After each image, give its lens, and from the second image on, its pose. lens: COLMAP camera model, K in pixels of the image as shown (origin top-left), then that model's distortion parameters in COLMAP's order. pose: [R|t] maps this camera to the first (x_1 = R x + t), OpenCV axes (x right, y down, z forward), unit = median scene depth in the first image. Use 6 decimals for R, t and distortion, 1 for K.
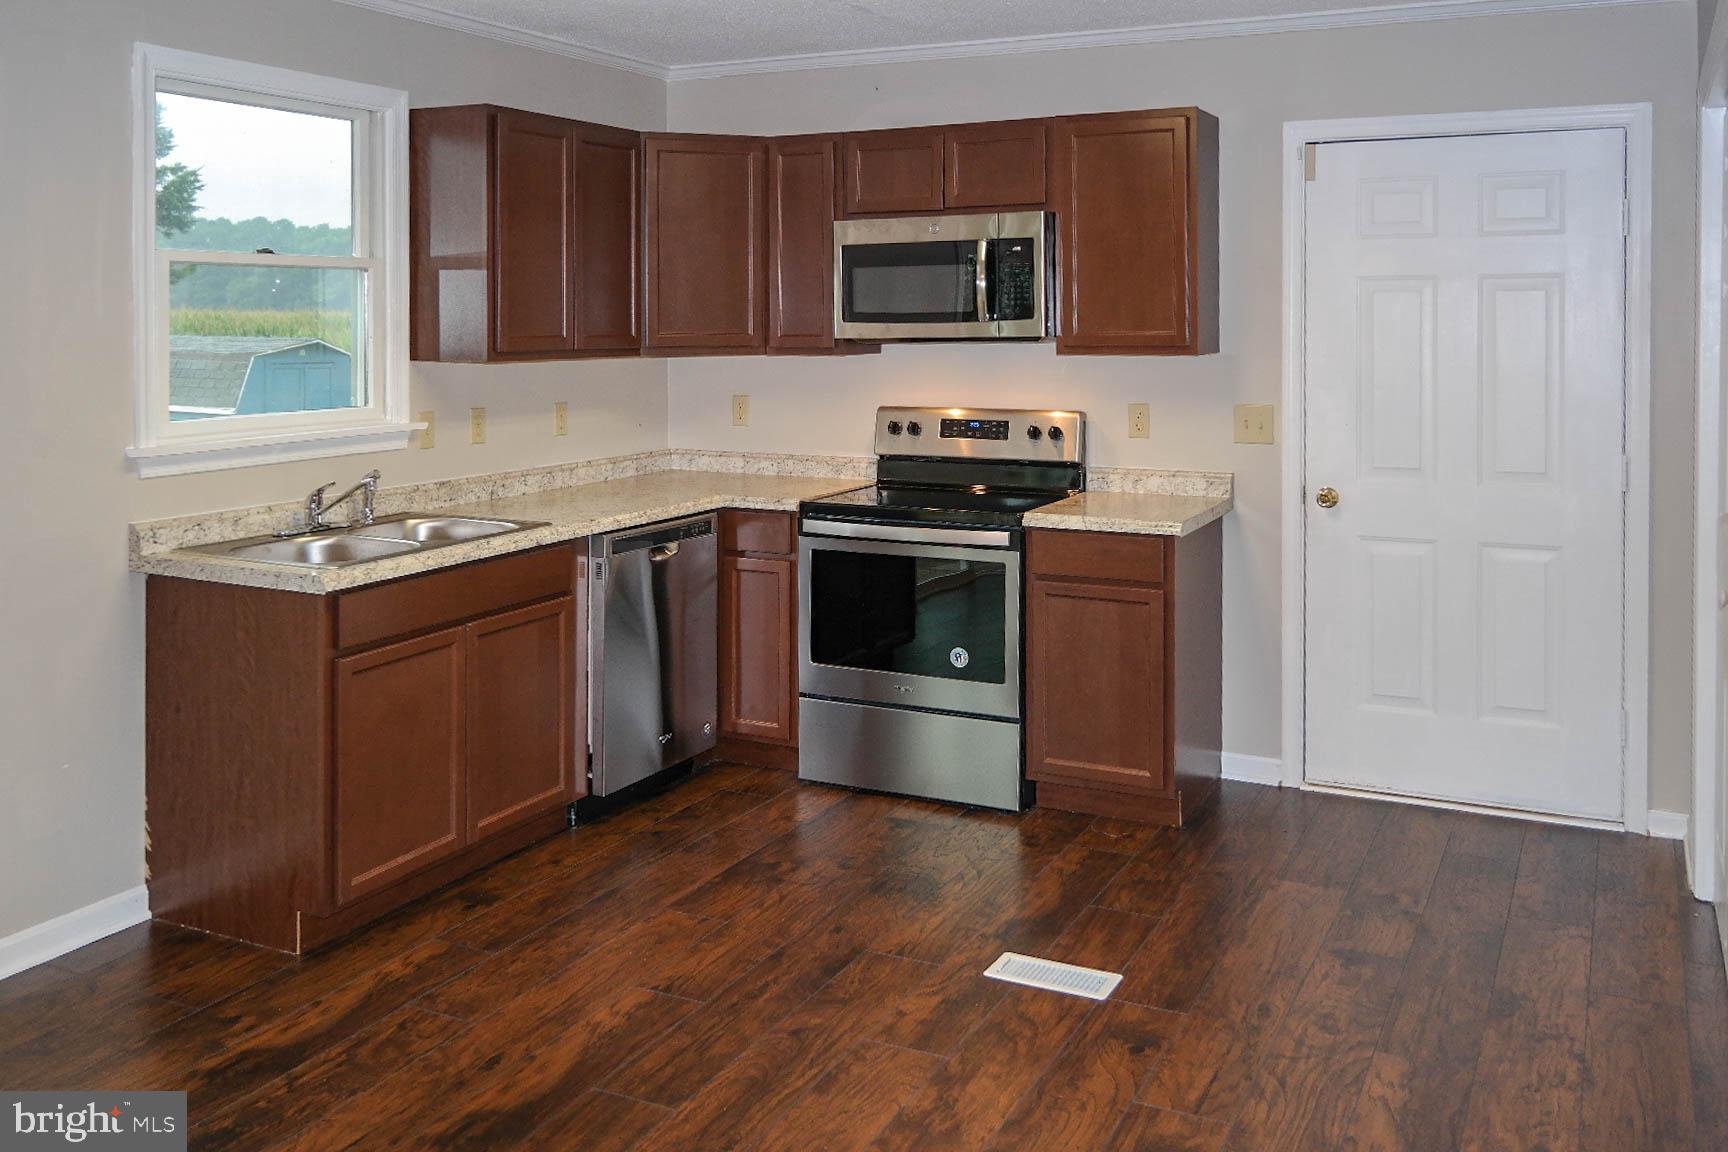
lens RADIAL K [[1457.3, 0, 865.8], [0, 1457.3, 579.2], [0, 0, 1]] dist [0.088606, 0.002736]
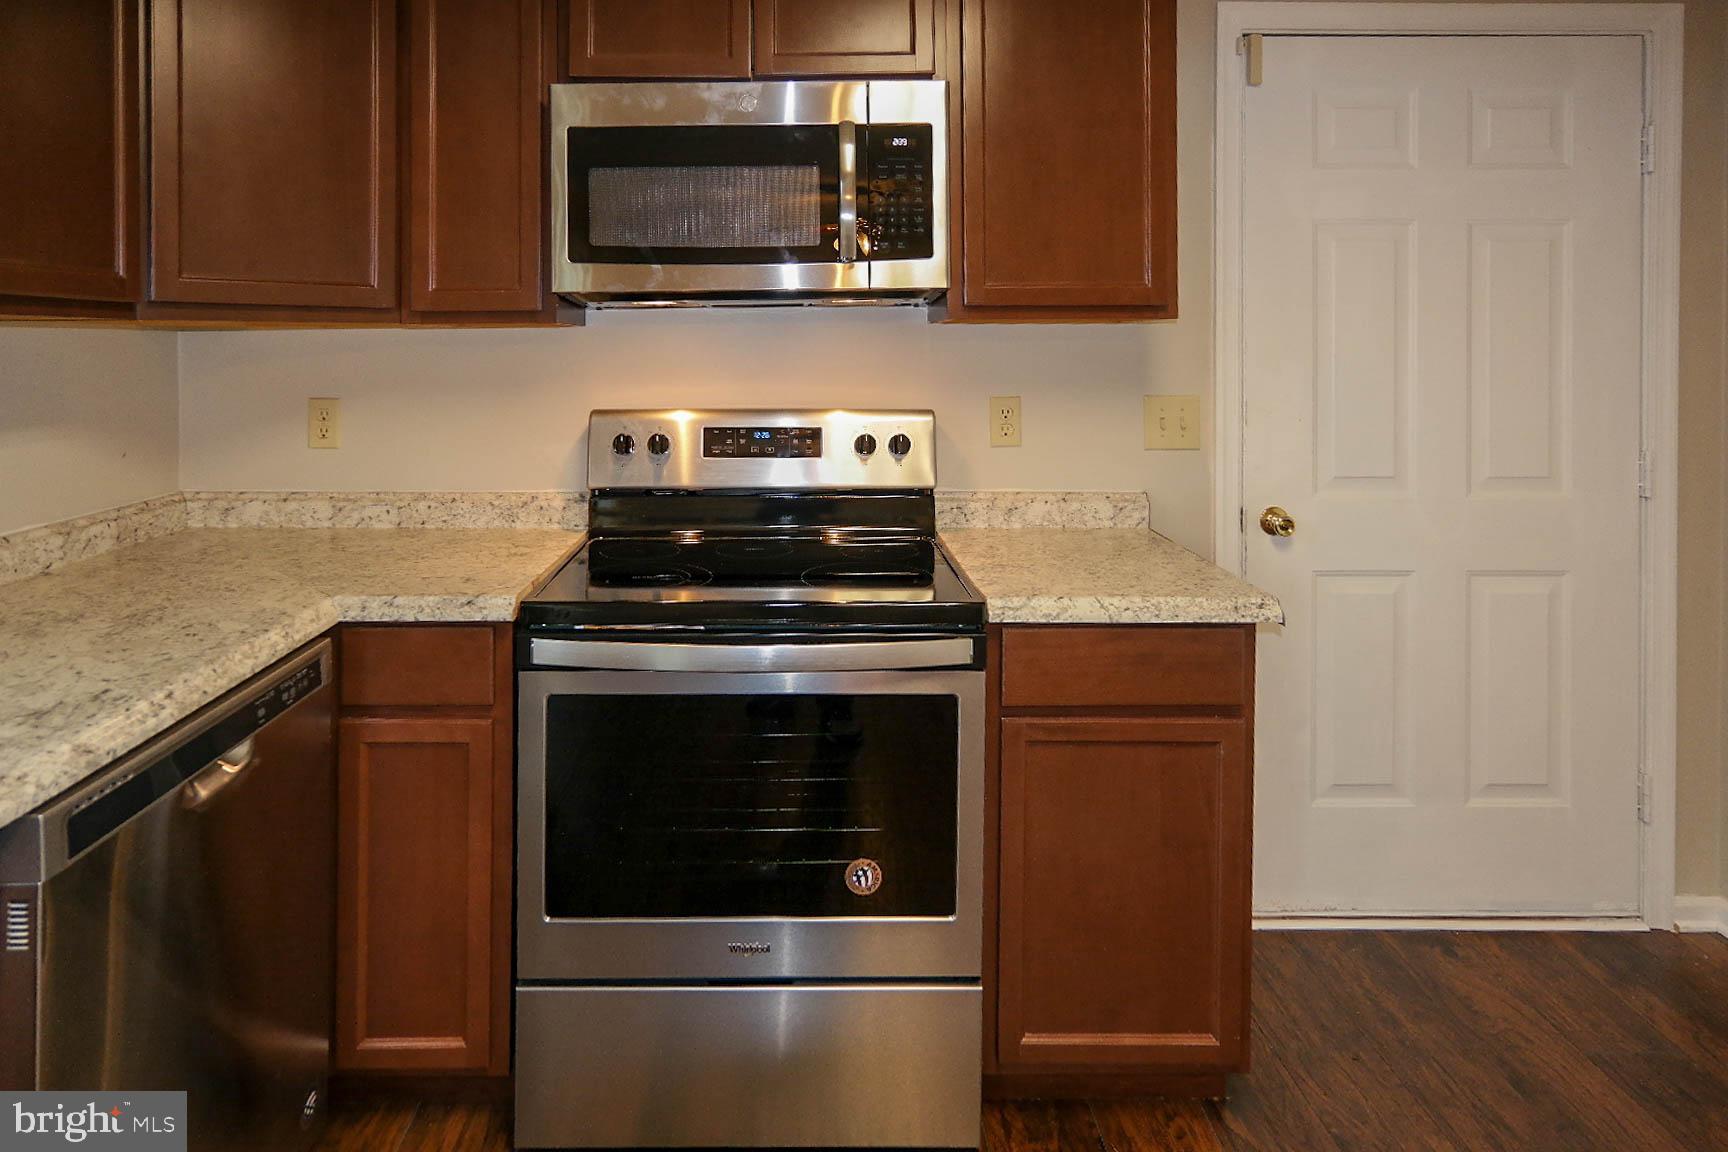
lens RADIAL K [[997.0, 0, 782.3], [0, 997.0, 411.1], [0, 0, 1]] dist [0.007909, 0.001187]
pose [[0.896072, -0.026200, 0.443136, -0.113209], [0.075364, 0.992744, -0.093699, -0.078313], [-0.437465, 0.117358, 0.891544, 0.636186]]
